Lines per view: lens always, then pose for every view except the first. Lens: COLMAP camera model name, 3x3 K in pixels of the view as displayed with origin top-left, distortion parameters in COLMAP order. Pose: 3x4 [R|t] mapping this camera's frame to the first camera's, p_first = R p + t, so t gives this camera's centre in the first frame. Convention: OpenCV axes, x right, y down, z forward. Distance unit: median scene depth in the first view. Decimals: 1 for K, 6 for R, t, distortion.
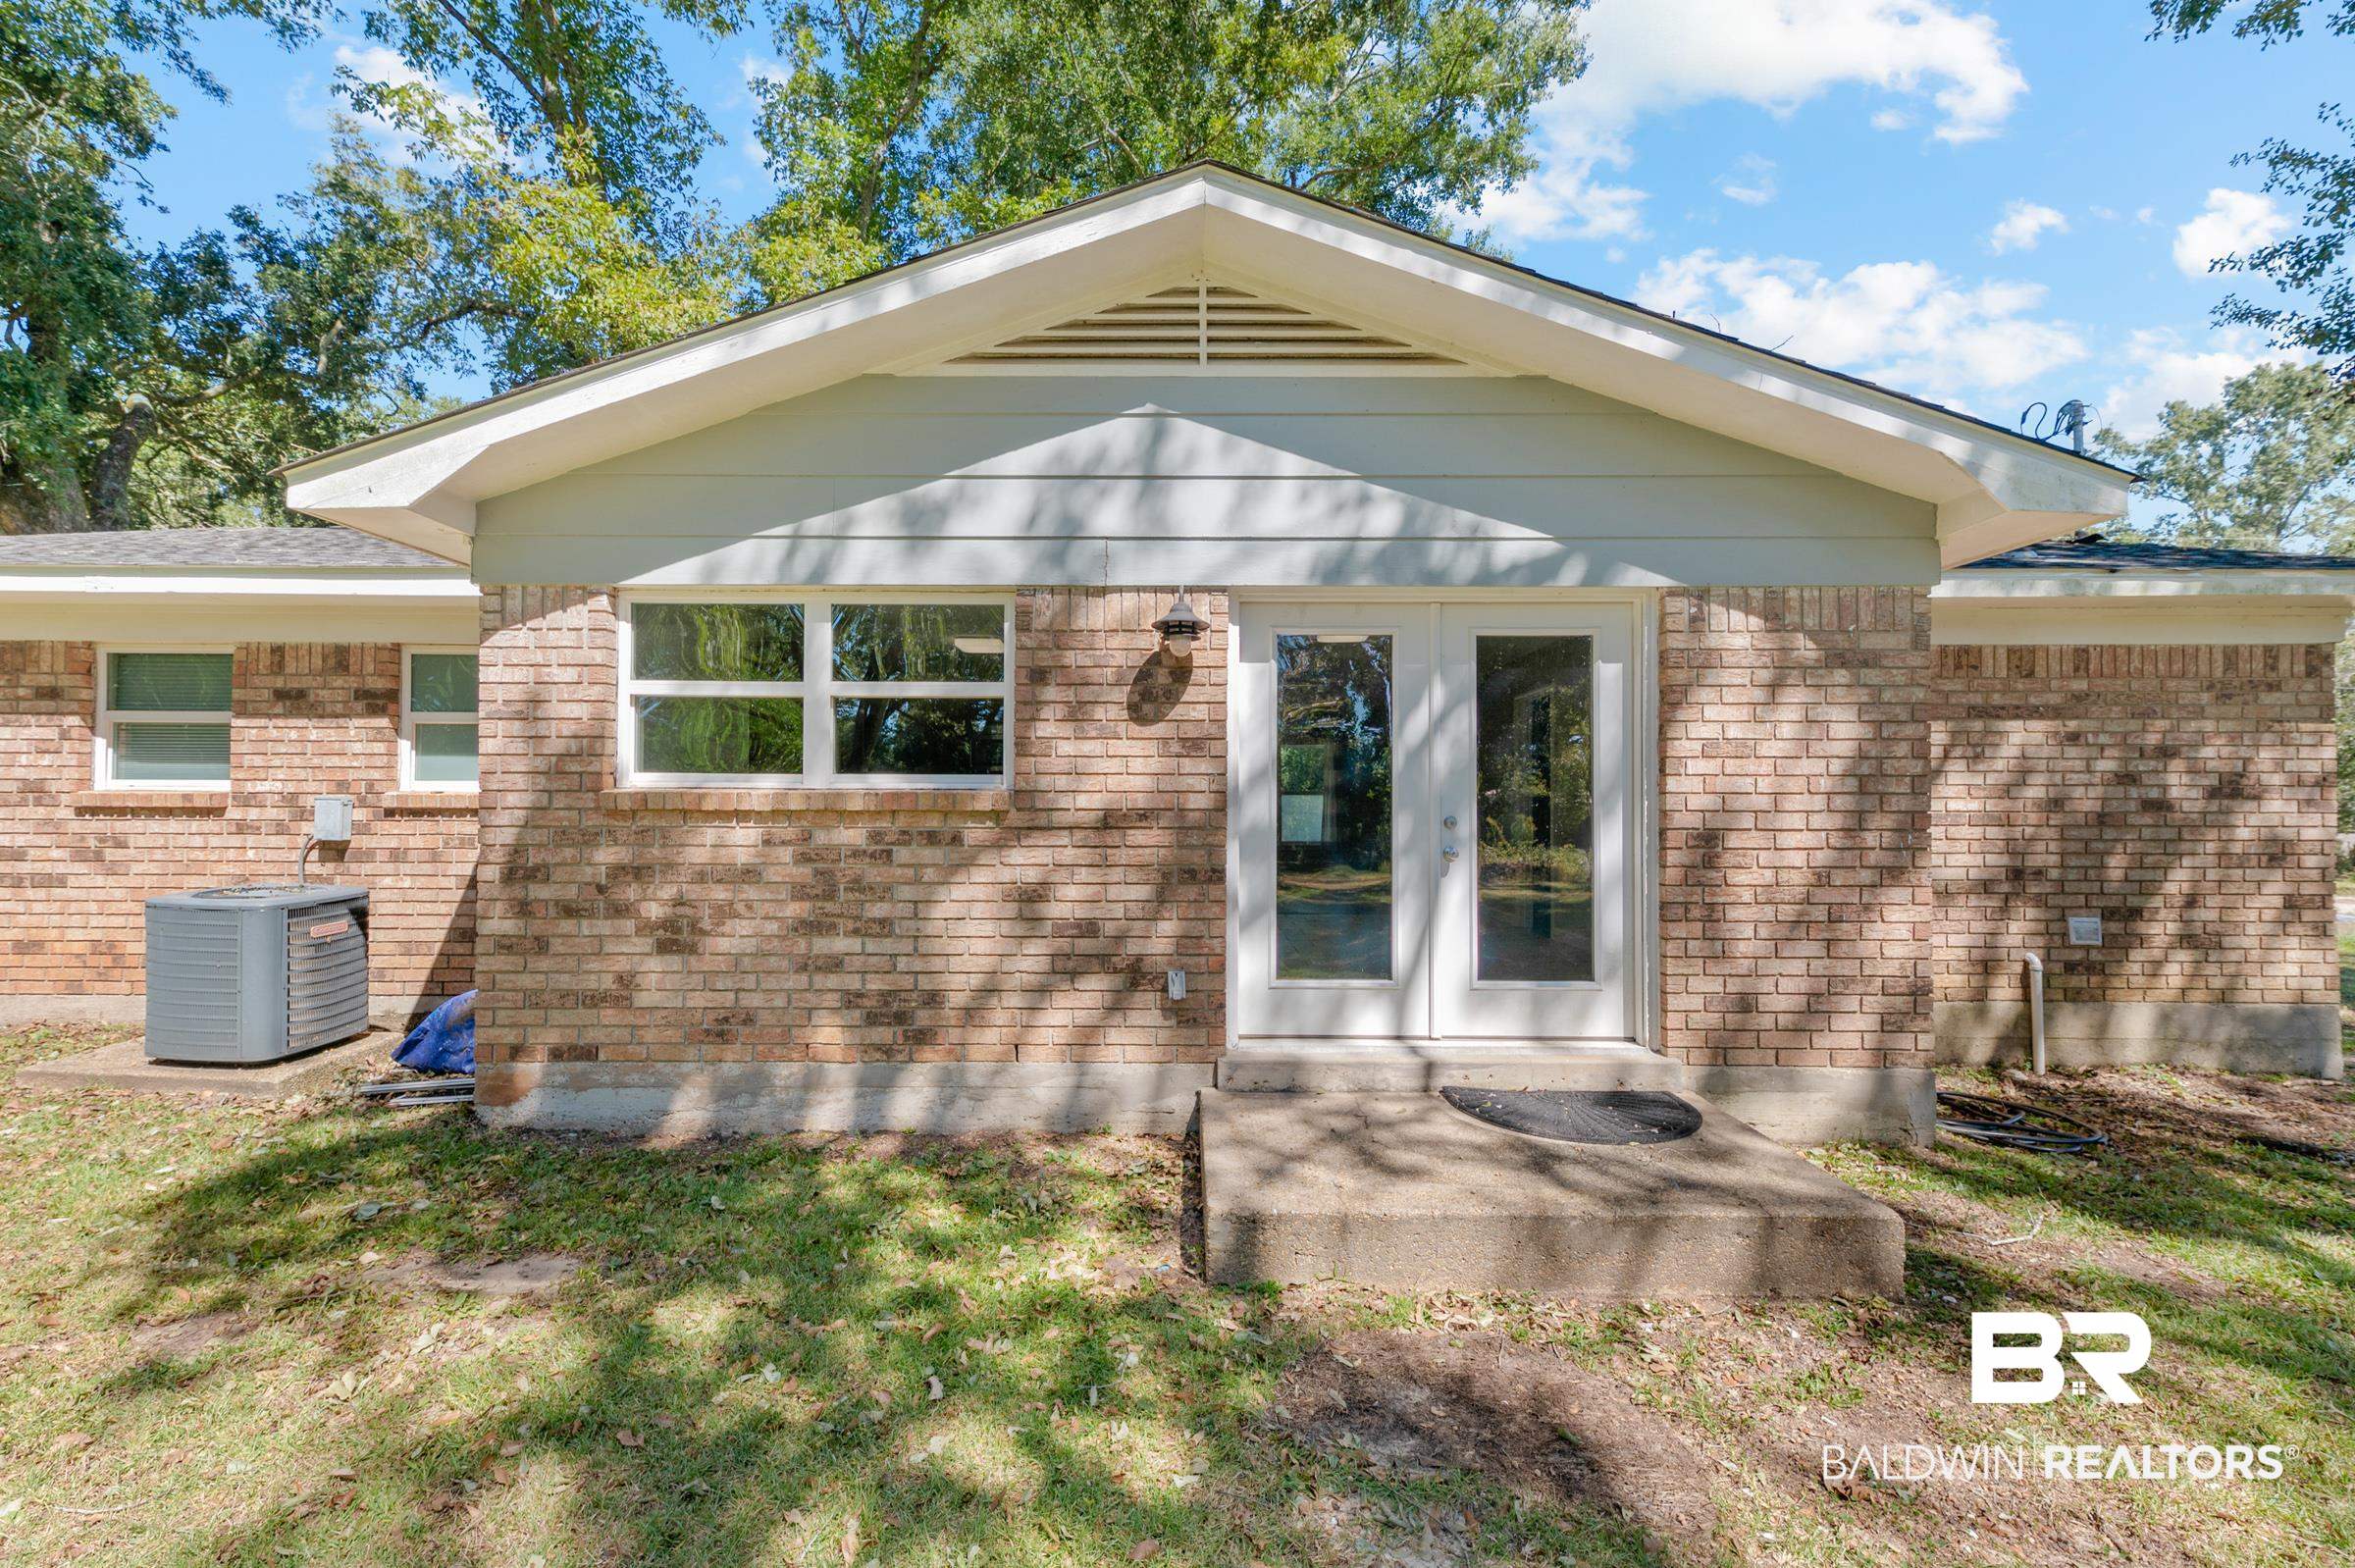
lens RADIAL K [[948.3, 0, 1159.4], [0, 948.3, 775.2], [0, 0, 1]] dist [0.012185, -0.002220]
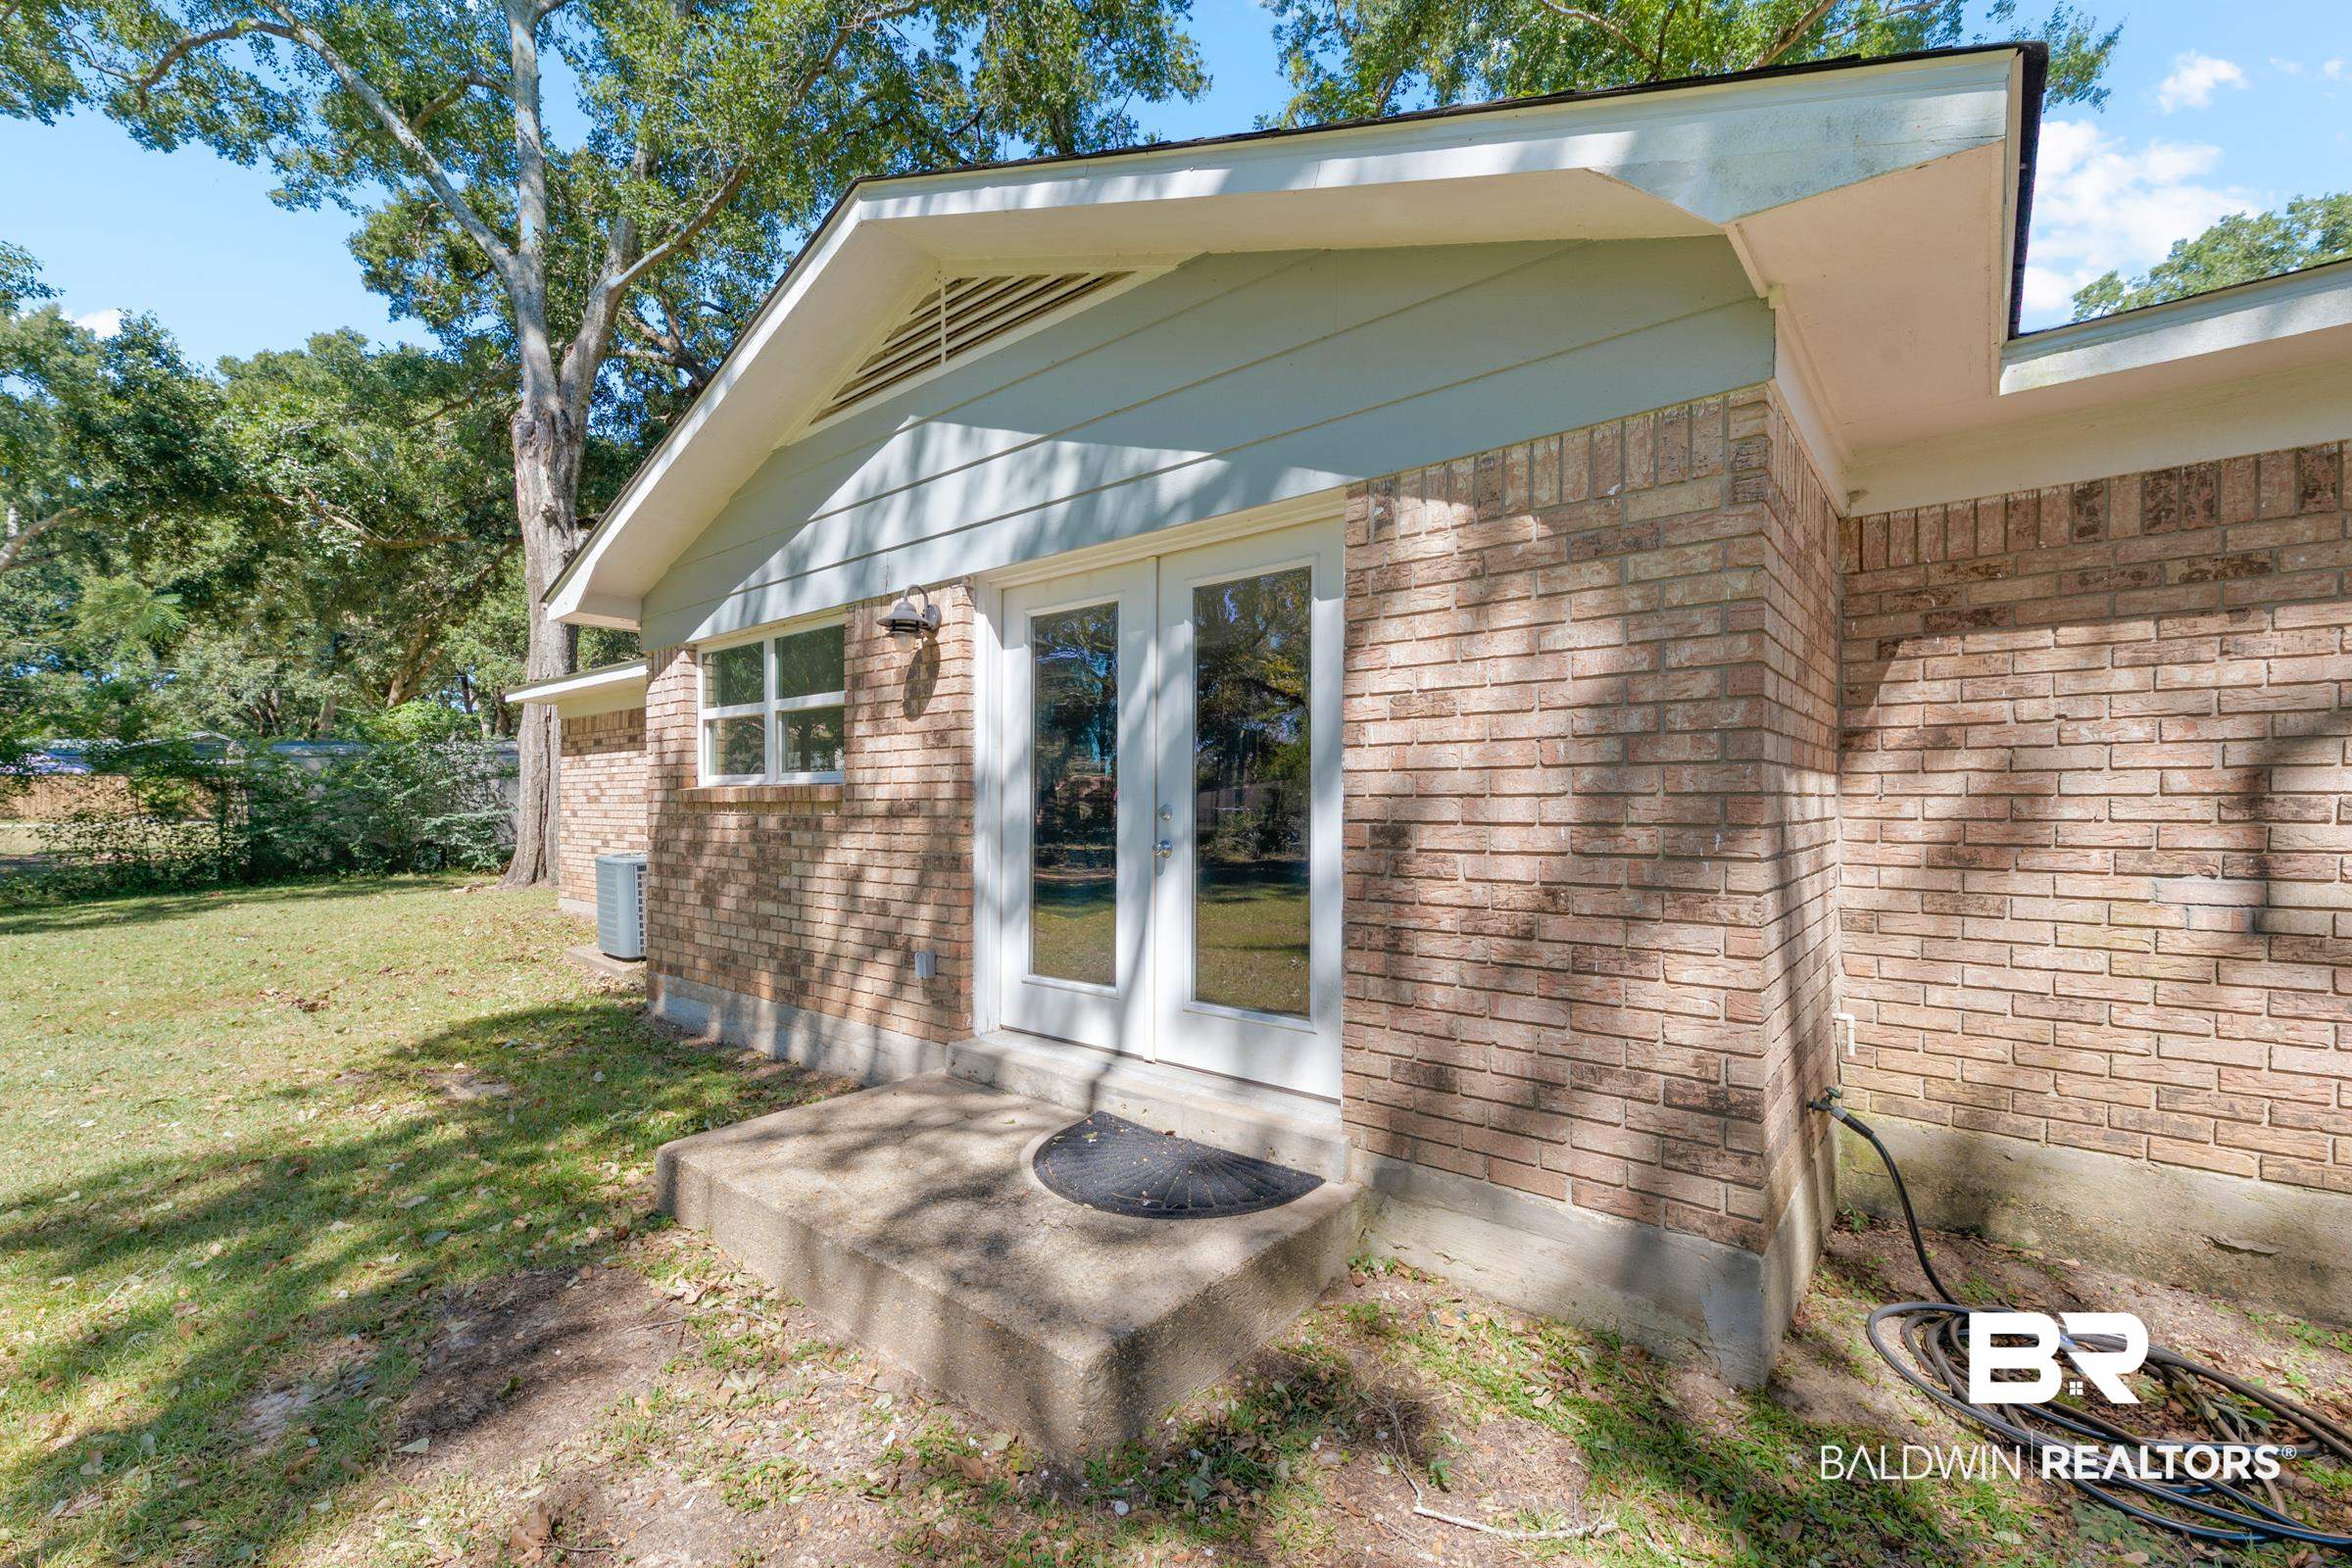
lens RADIAL K [[947.1, 0, 1154.9], [0, 947.1, 787.8], [0, 0, 1]] dist [0.012185, -0.002220]
pose [[0.779719, -0.015329, -0.625942, 0.854394], [0.023901, 0.999700, 0.005292, 0.023519], [0.625673, -0.019087, 0.779852, 0.337006]]
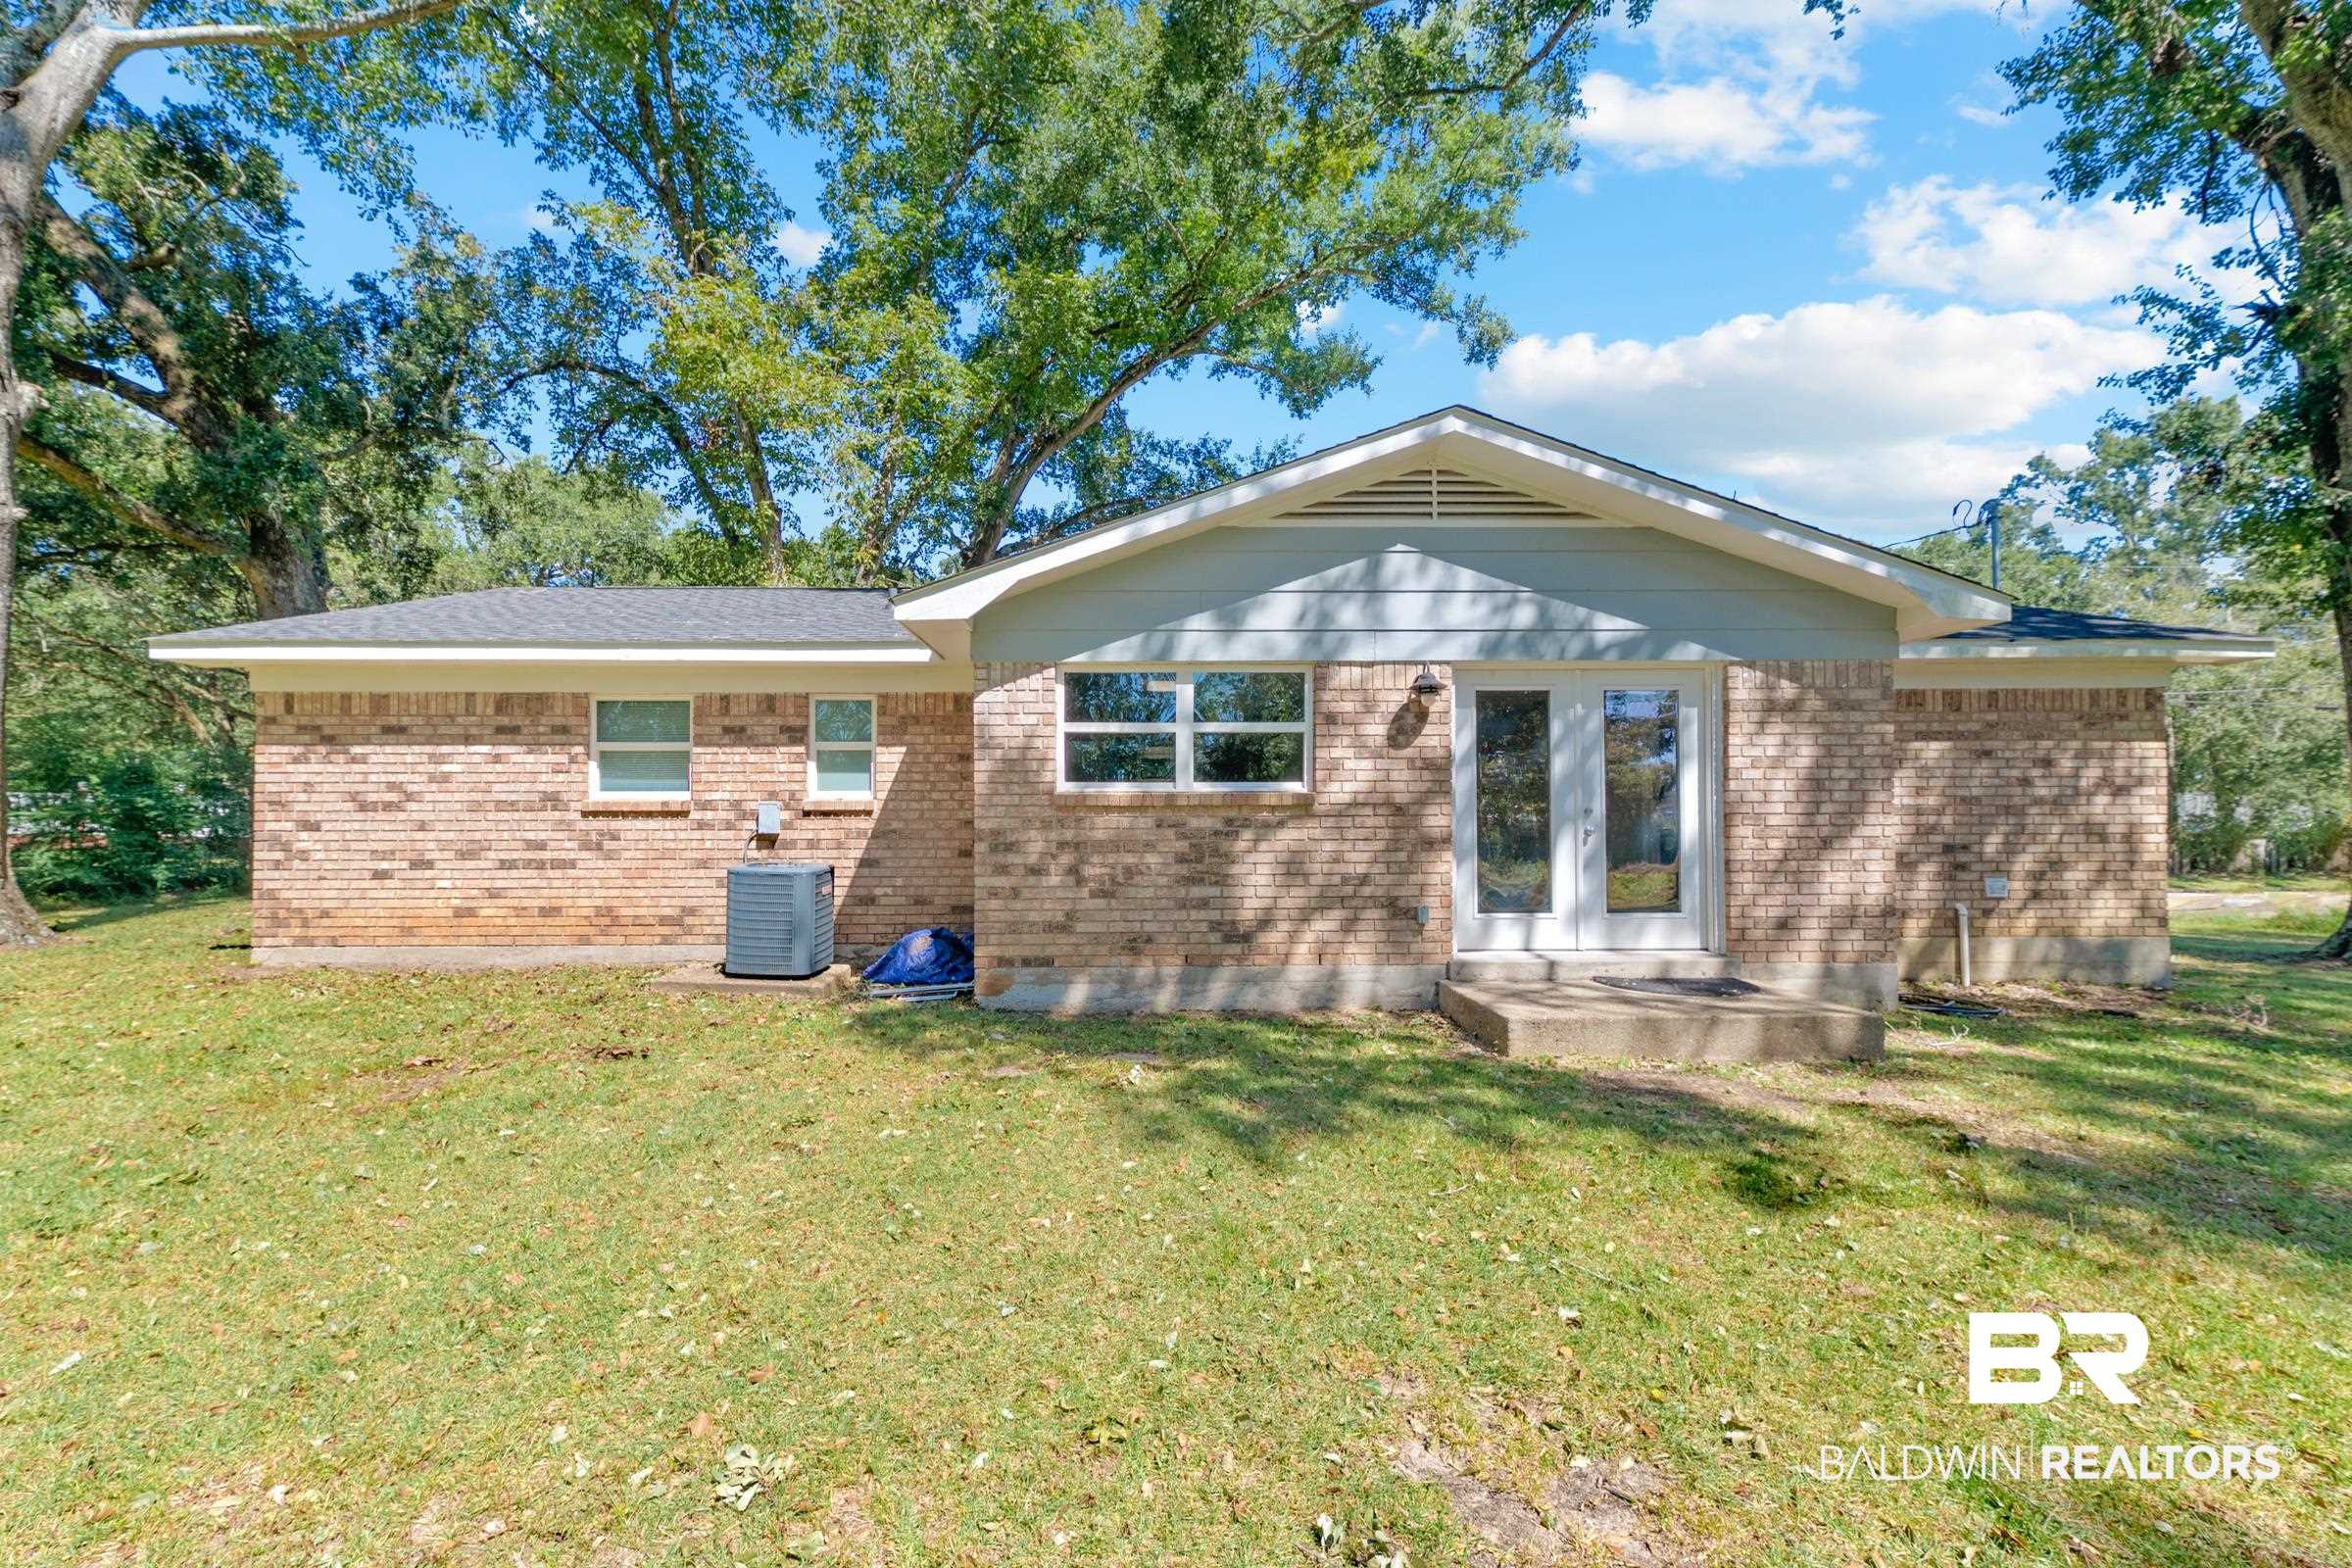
lens RADIAL K [[947.1, 0, 1158.8], [0, 947.1, 808.7], [0, 0, 1]] dist [0.012185, -0.002220]
pose [[0.999347, -0.007492, 0.035341, -0.462582], [0.007034, 0.999890, 0.013072, 0.023669], [-0.035435, -0.012815, 0.999290, -0.576280]]
